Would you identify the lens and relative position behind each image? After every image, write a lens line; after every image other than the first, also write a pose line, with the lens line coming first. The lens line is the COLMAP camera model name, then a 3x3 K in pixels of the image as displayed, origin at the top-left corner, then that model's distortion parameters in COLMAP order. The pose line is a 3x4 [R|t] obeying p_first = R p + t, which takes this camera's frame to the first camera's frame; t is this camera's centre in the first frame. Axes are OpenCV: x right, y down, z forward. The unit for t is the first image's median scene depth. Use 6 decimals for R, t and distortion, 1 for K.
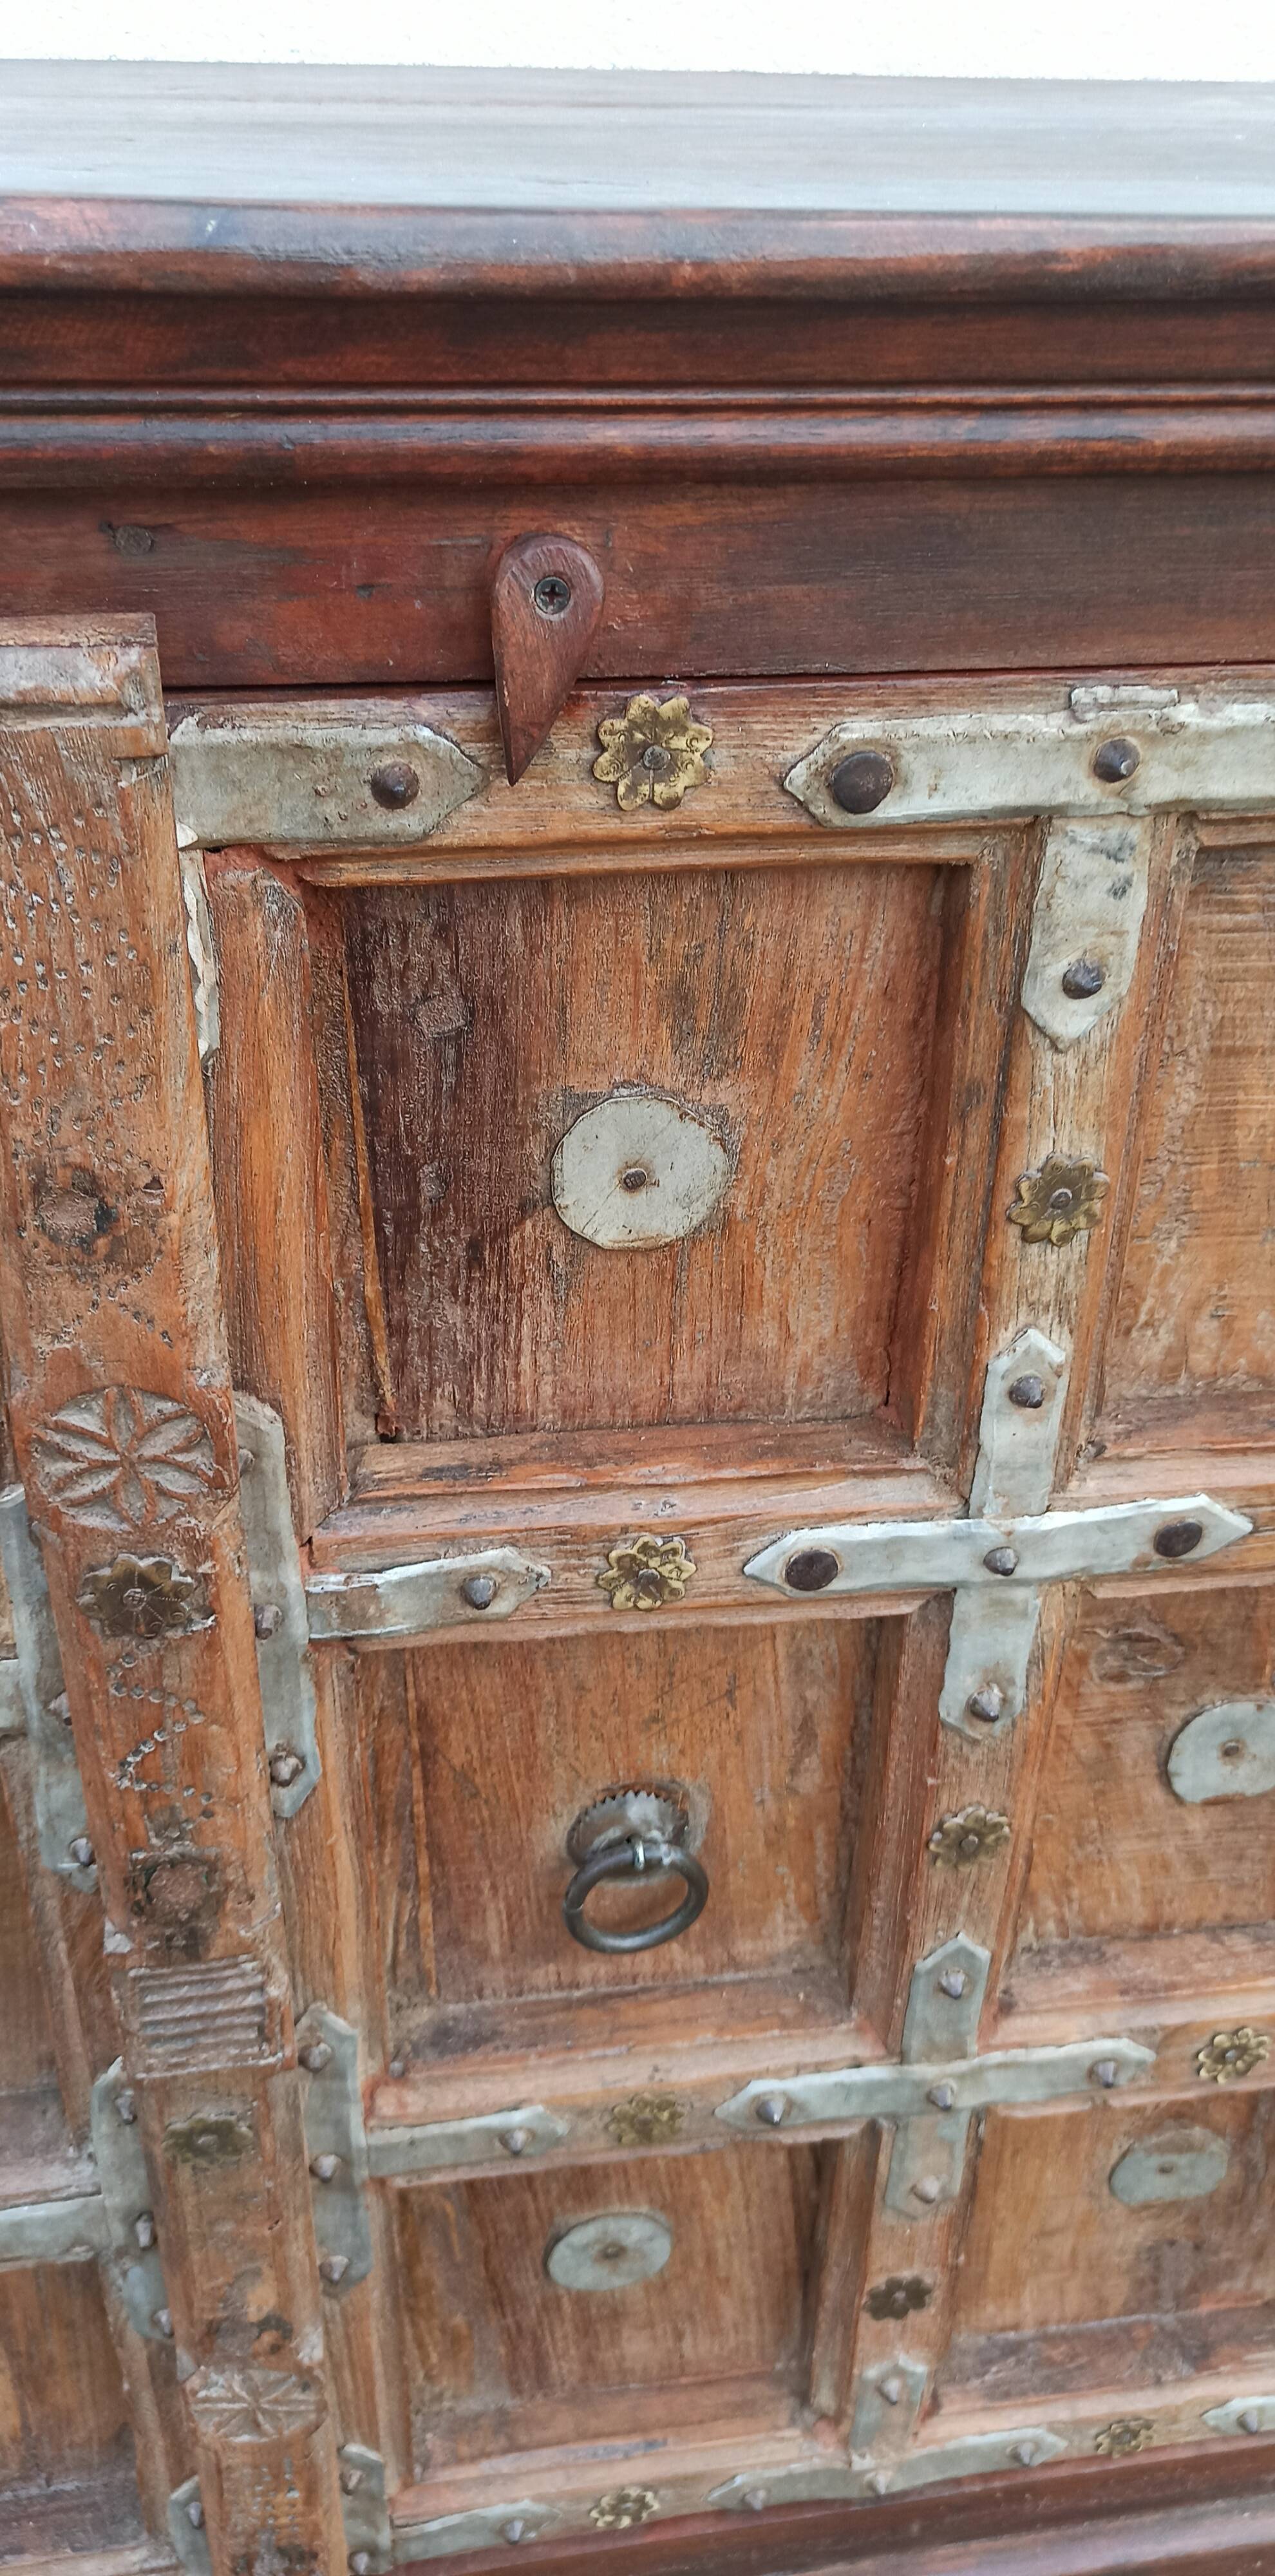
lens RADIAL K [[2057.6, 0, 656.2], [0, 2057.6, 1172.8], [0, 0, 1]] dist [0.041136, -0.038277]
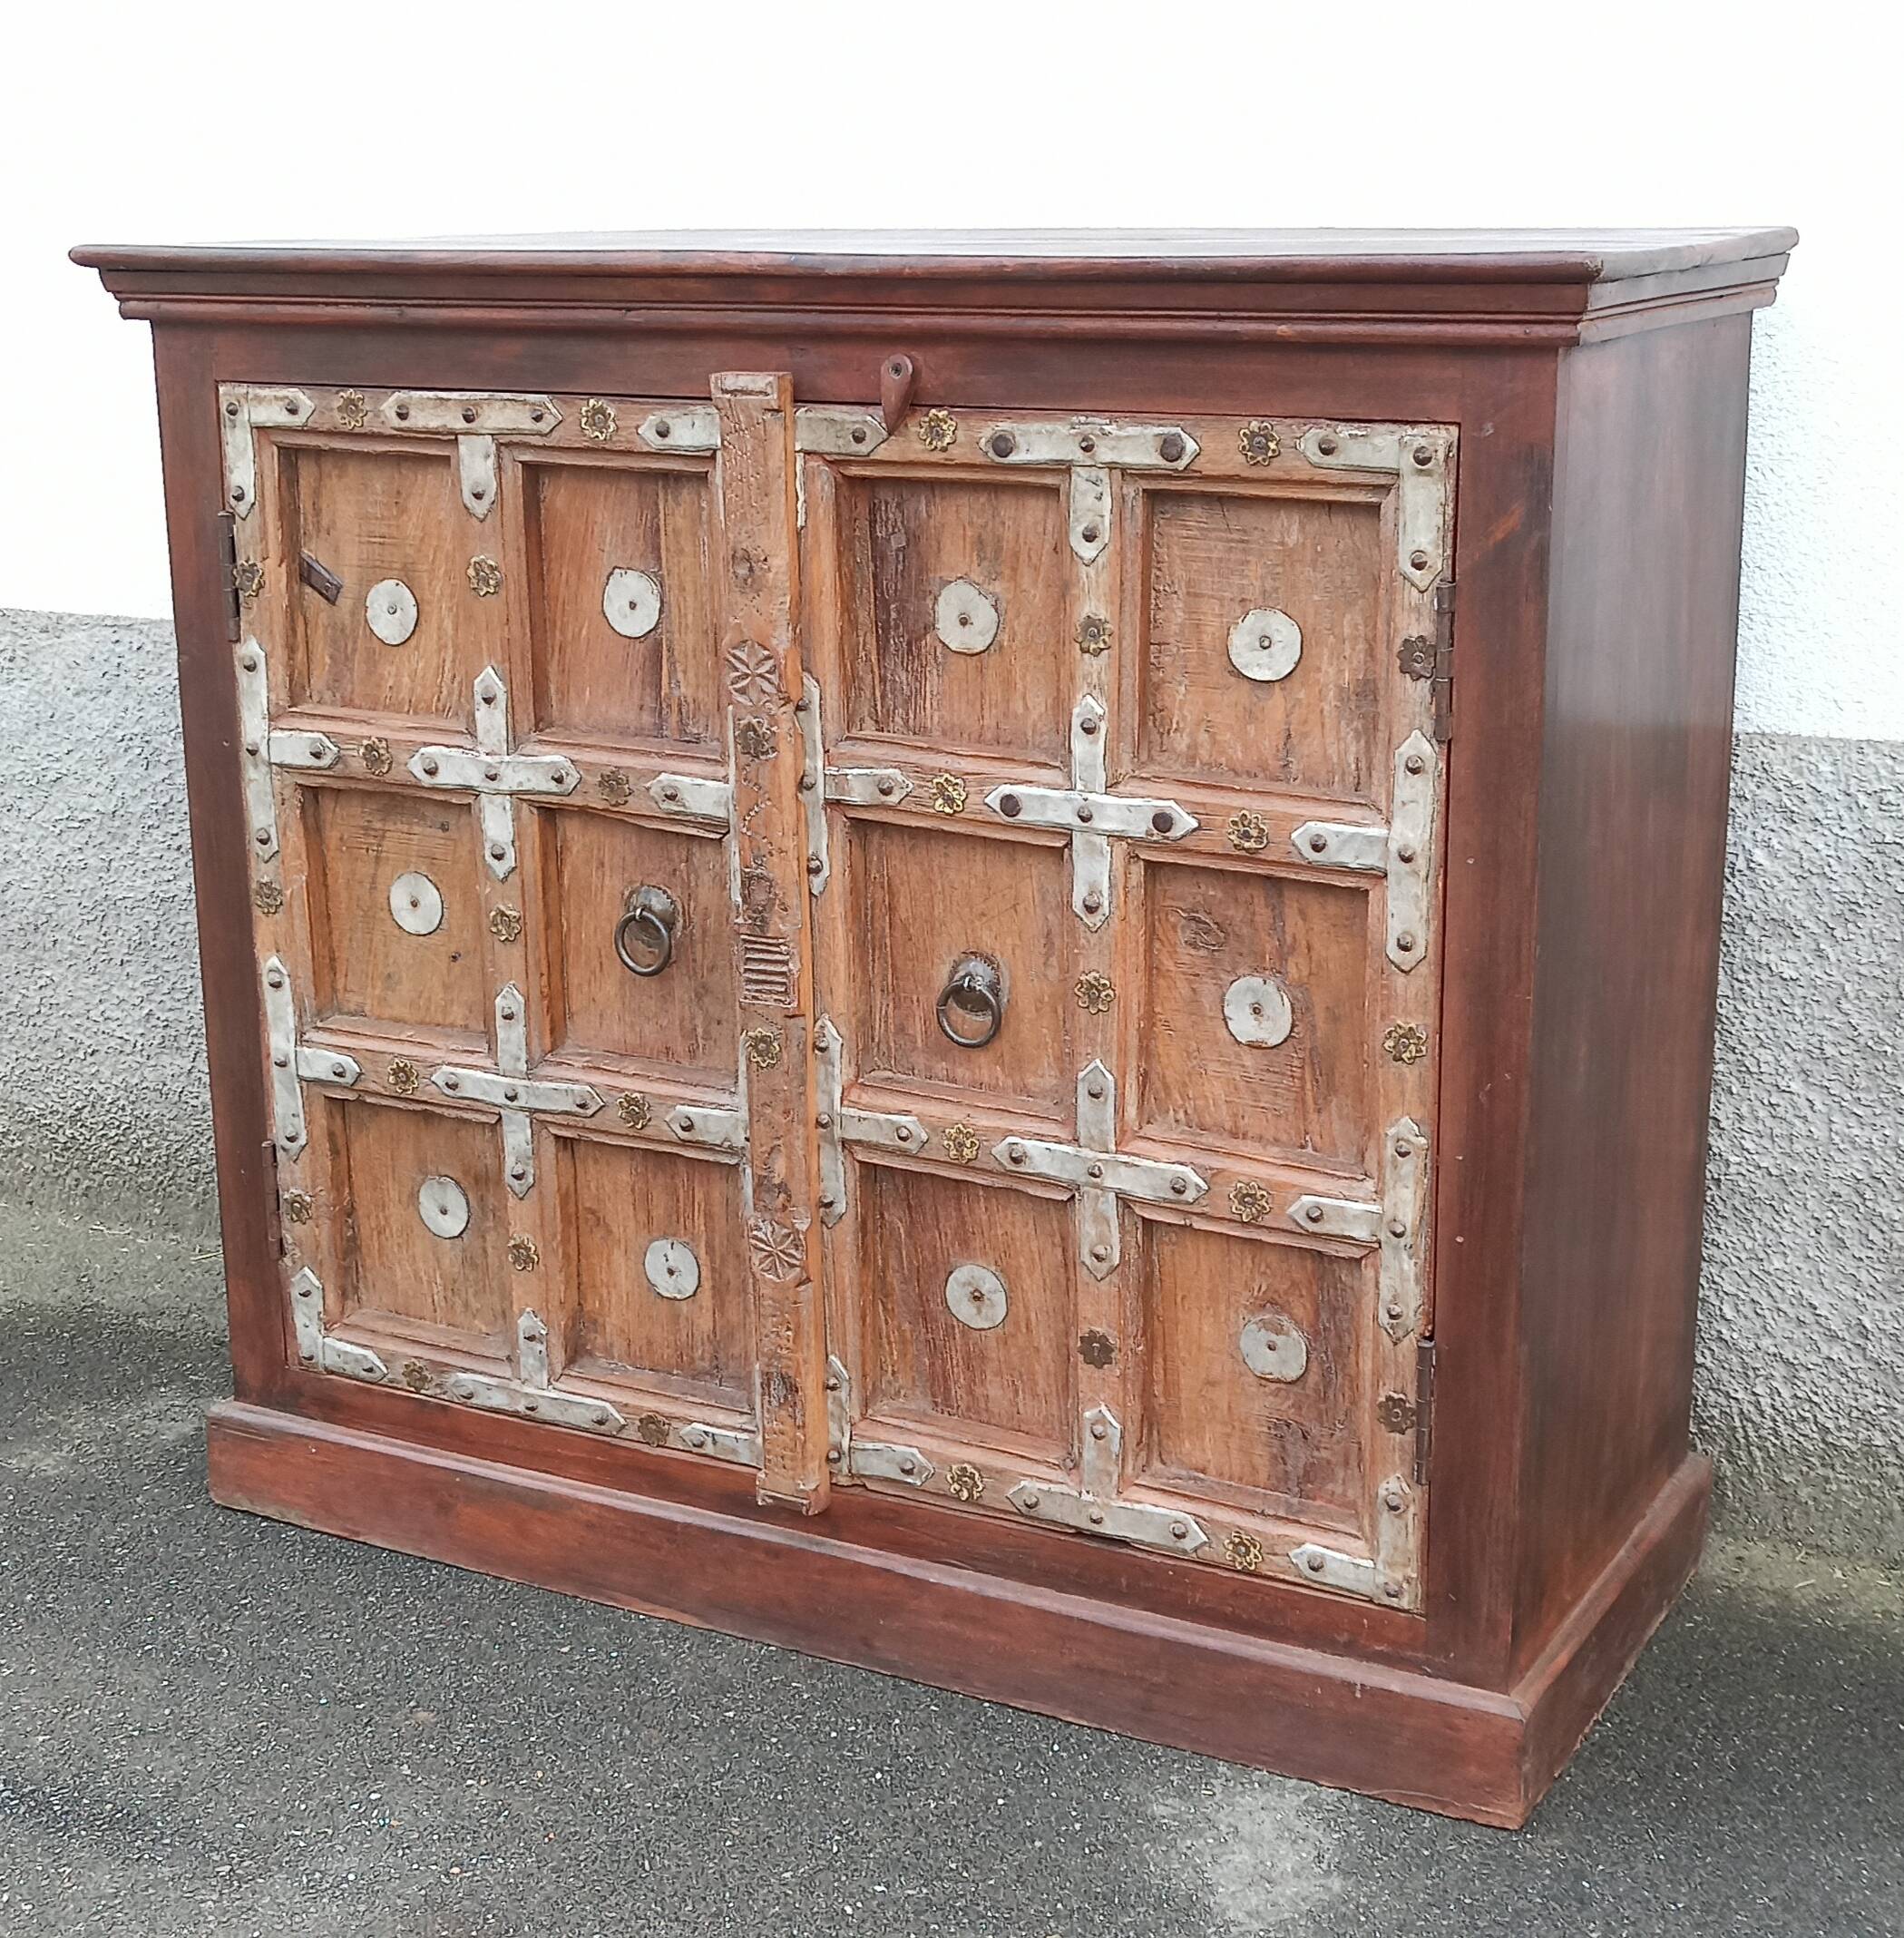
lens RADIAL K [[3068.1, 0, 989.2], [0, 3068.1, 942.8], [0, 0, 1]] dist [0.044785, 0.000000]
pose [[0.796648, 0.117825, -0.592848, 2.209297], [-0.280119, 0.941101, -0.189376, 1.040522], [0.535616, 0.316934, 0.782731, -1.731851]]
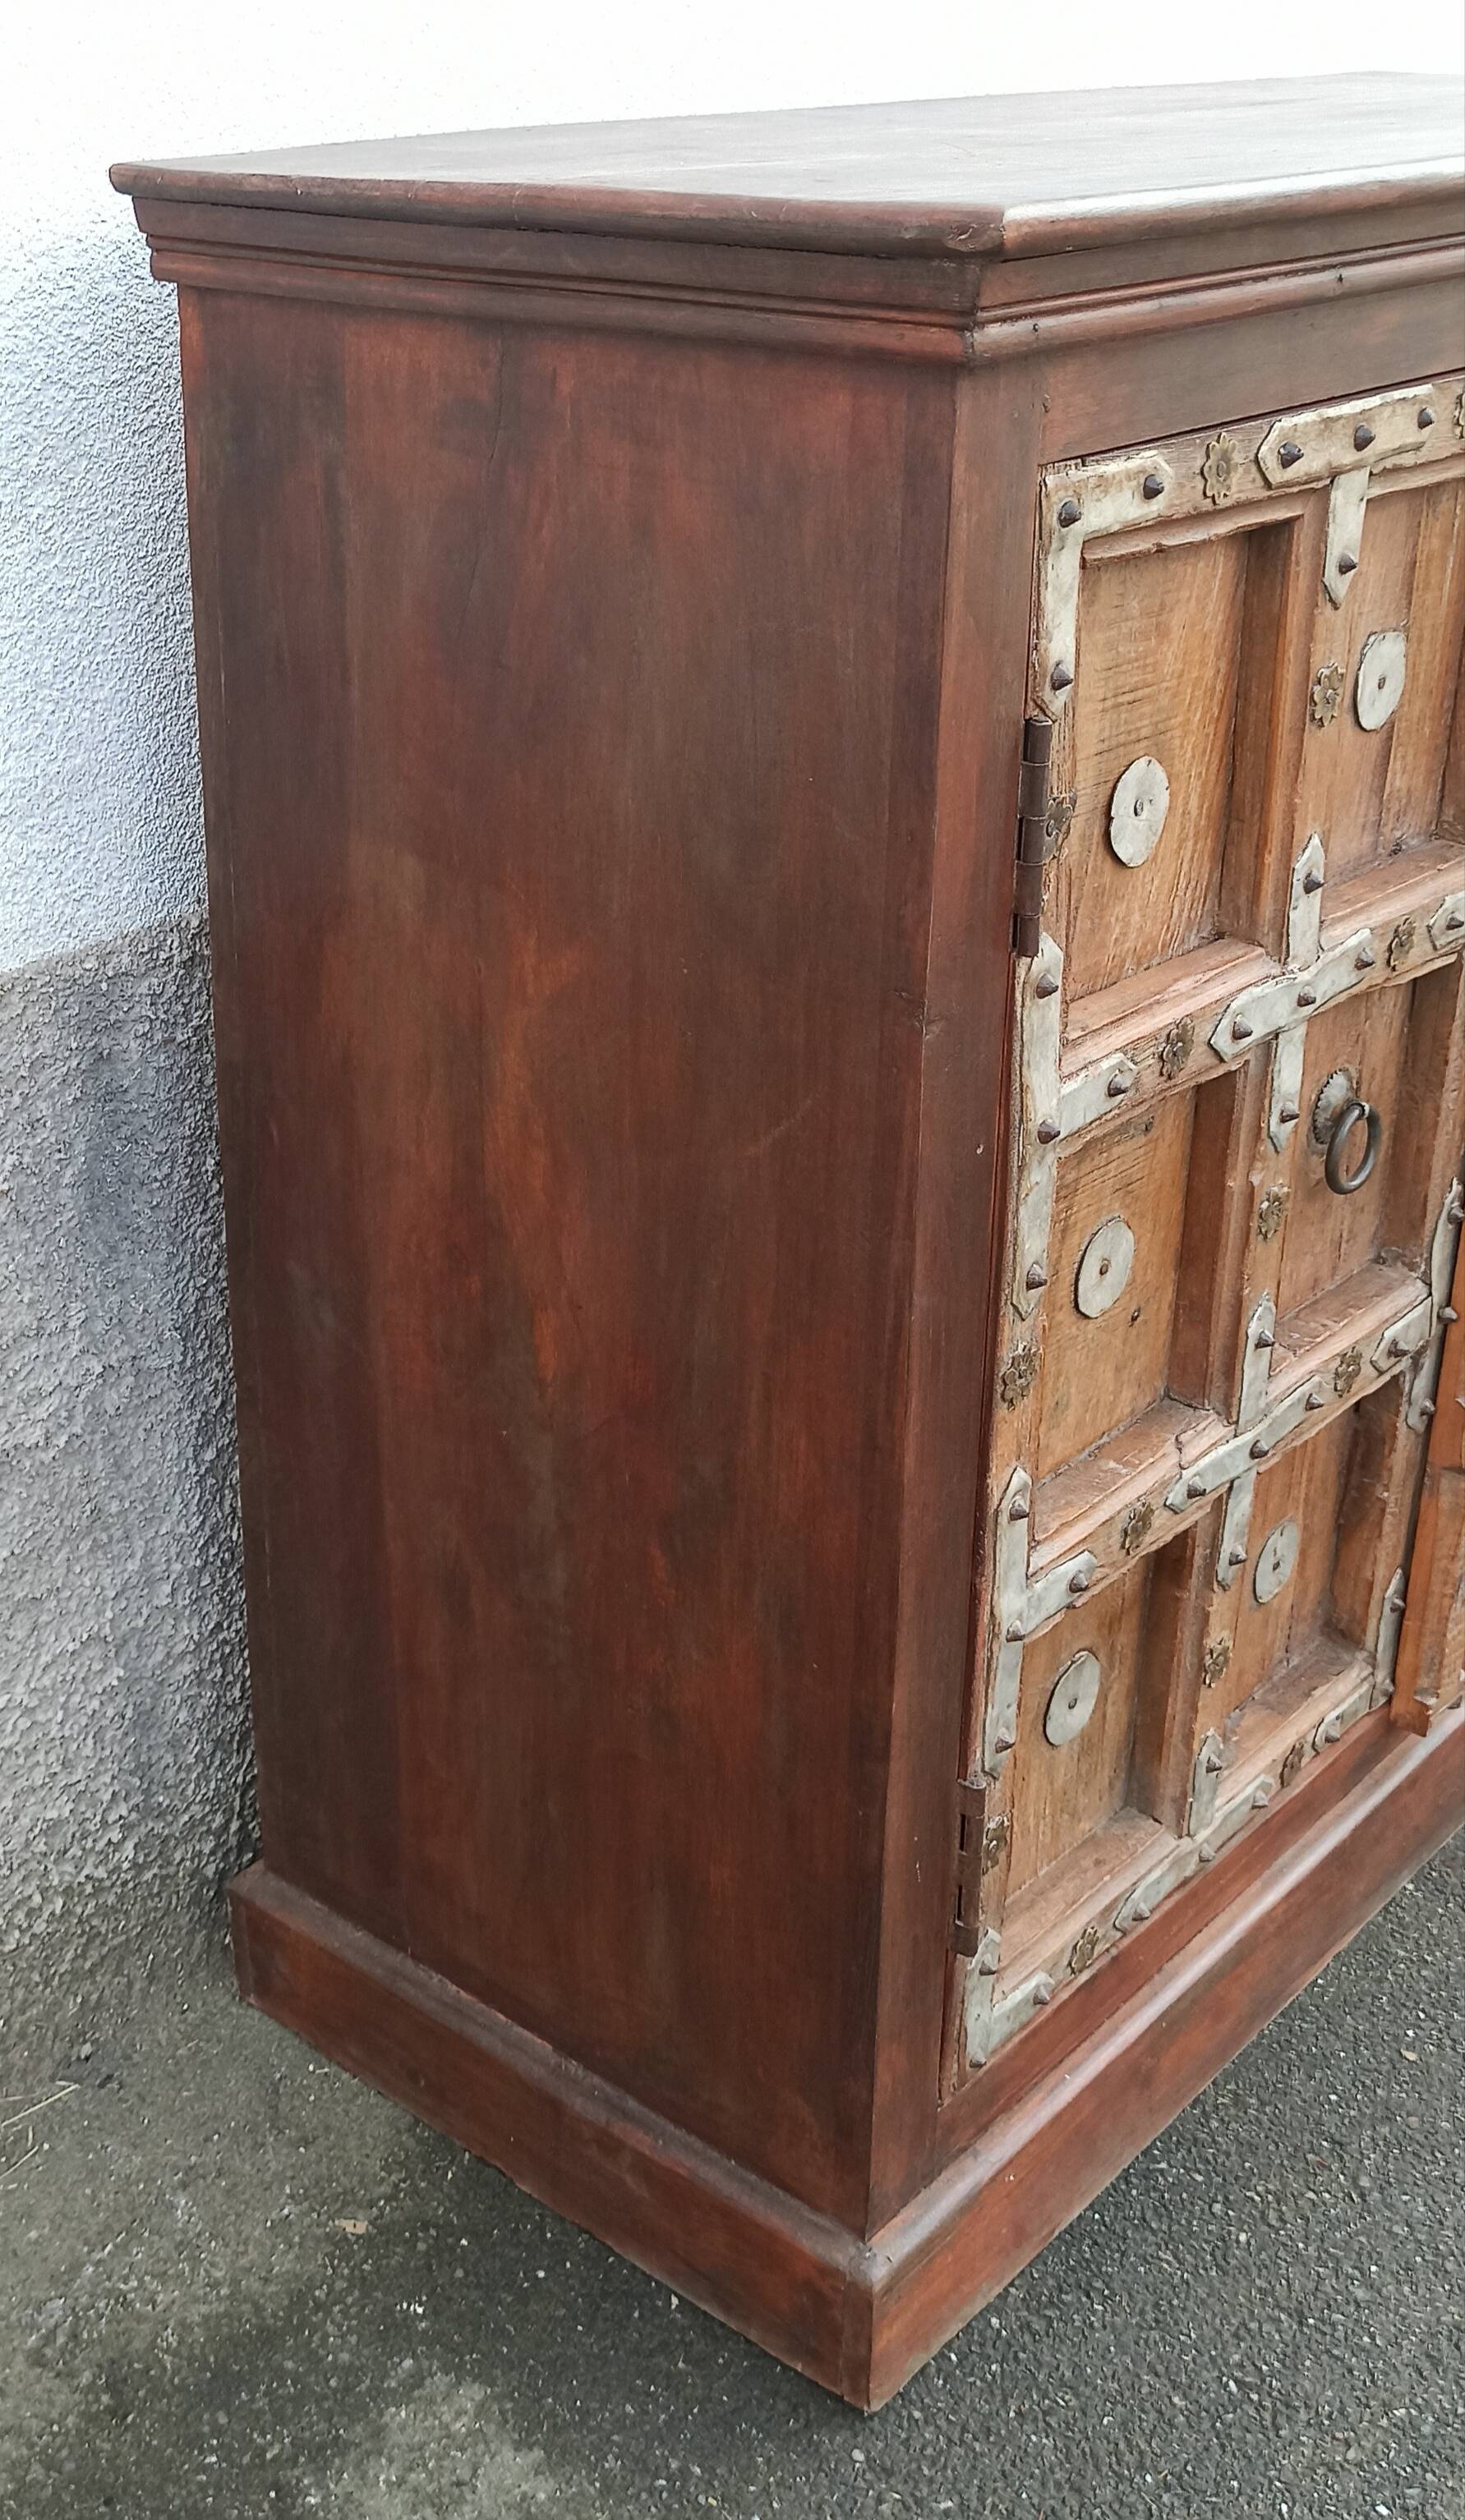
lens RADIAL K [[2833.1, 0, 619.9], [0, 2833.1, 1177.6], [0, 0, 1]] dist [0.047844, 0.000000]
pose [[0.768264, -0.275301, 0.577910, -2.499392], [0.339154, 0.940727, -0.002727, 0.225190], [-0.542905, 0.198096, 0.816096, -0.648885]]
